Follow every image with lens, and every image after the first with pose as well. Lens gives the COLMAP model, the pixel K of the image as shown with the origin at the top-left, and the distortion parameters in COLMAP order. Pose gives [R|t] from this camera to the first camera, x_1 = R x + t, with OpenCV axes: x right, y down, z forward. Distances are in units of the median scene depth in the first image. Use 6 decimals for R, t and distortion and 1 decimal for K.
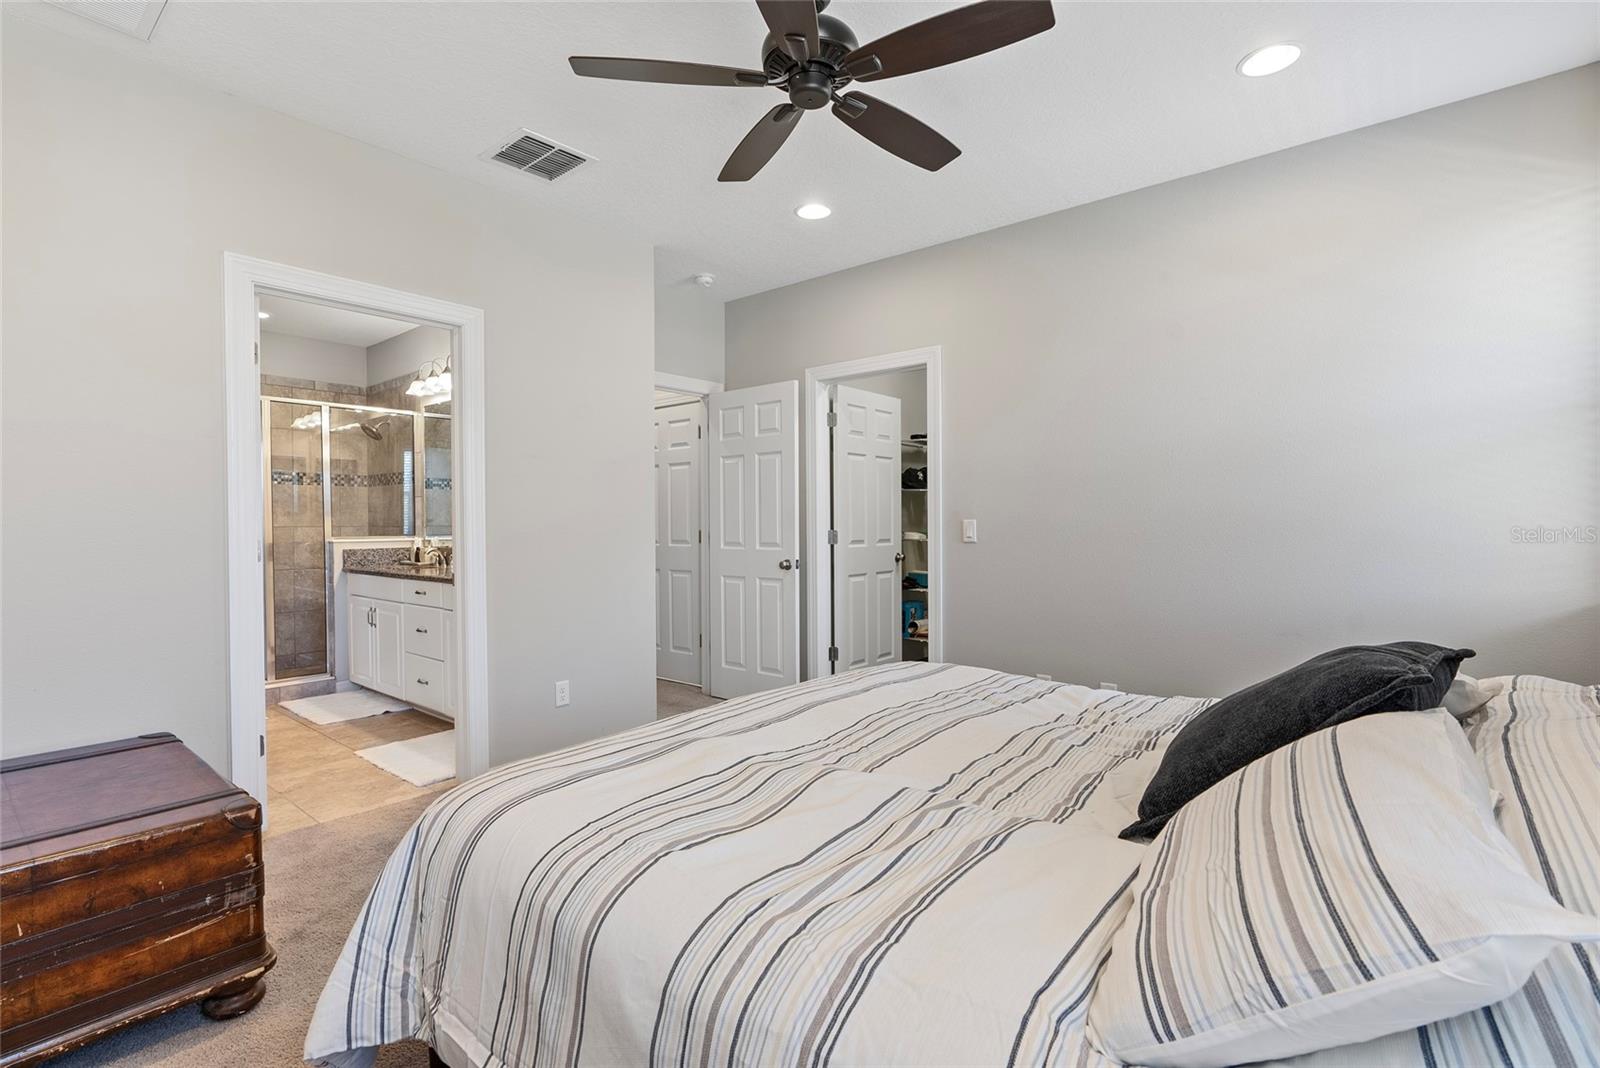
lens RADIAL K [[751.3, 0, 800.0], [0, 751.3, 534.0], [0, 0, 1]] dist [-0.002459, -0.000267]
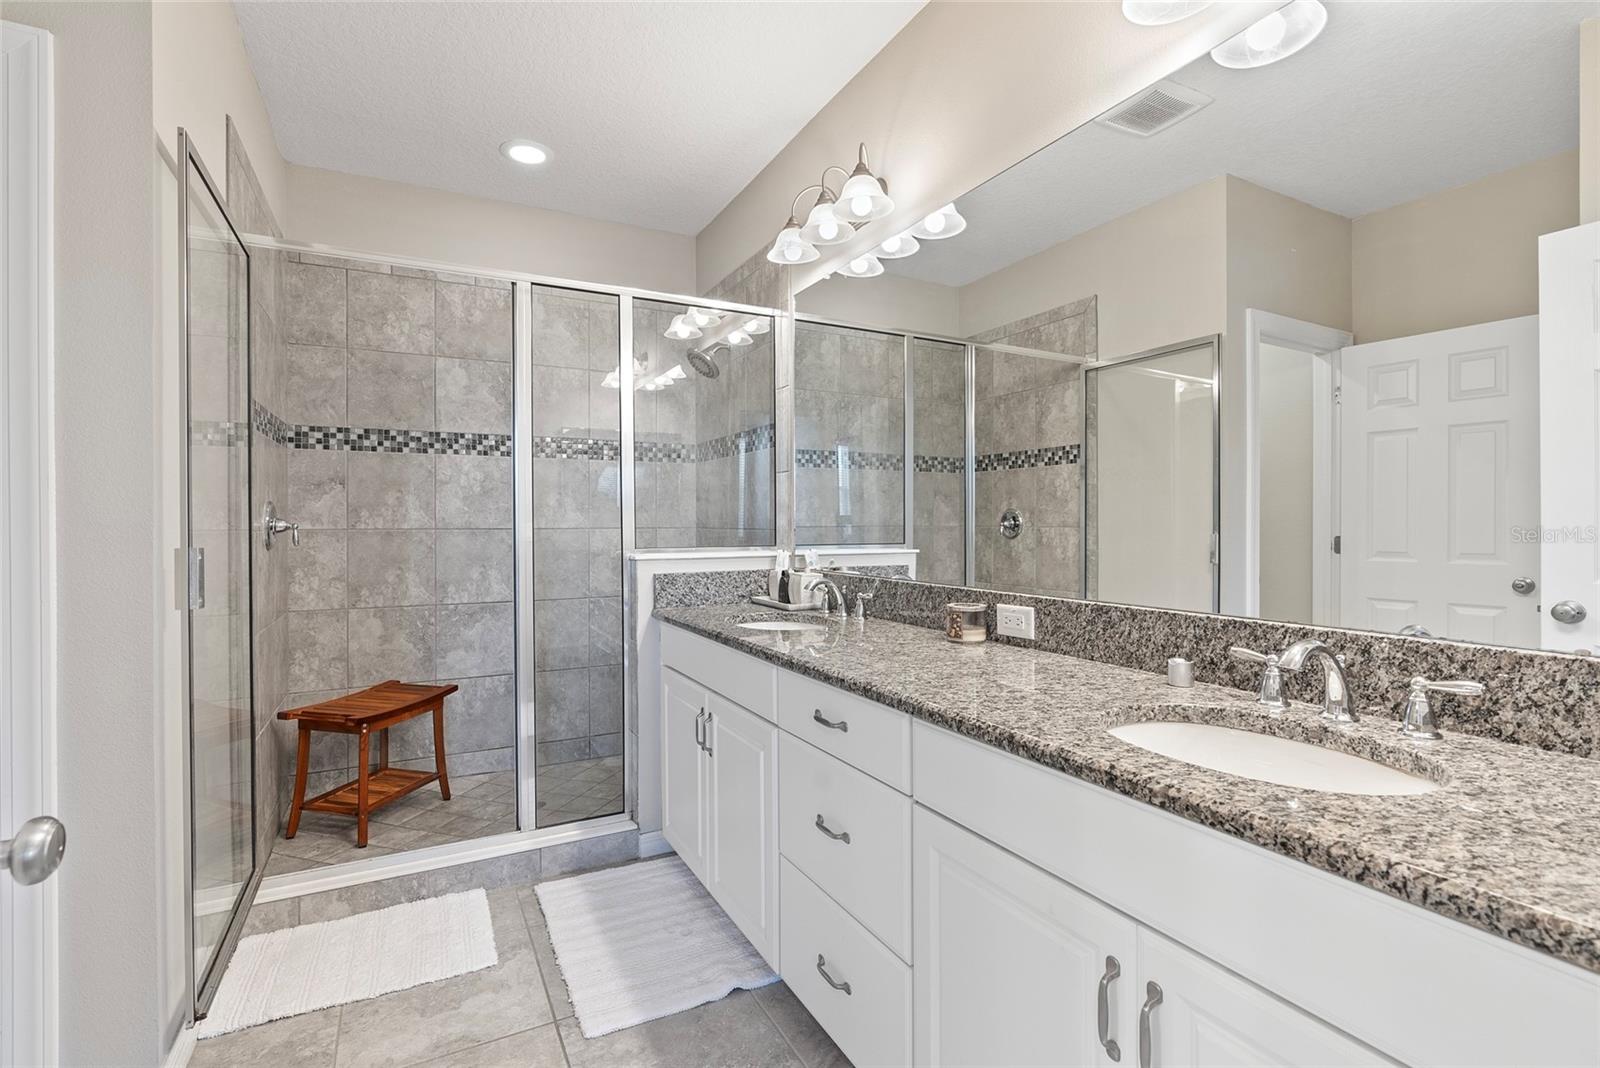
lens RADIAL K [[736.9, 0, 799.9], [0, 736.9, 538.4], [0, 0, 1]] dist [-0.009872, 0.005566]
pose [[0.929119, 0.010464, -0.369633, -0.325004], [-0.008272, 0.999938, 0.007515, -0.007768], [0.369689, -0.003925, 0.929147, 0.560146]]
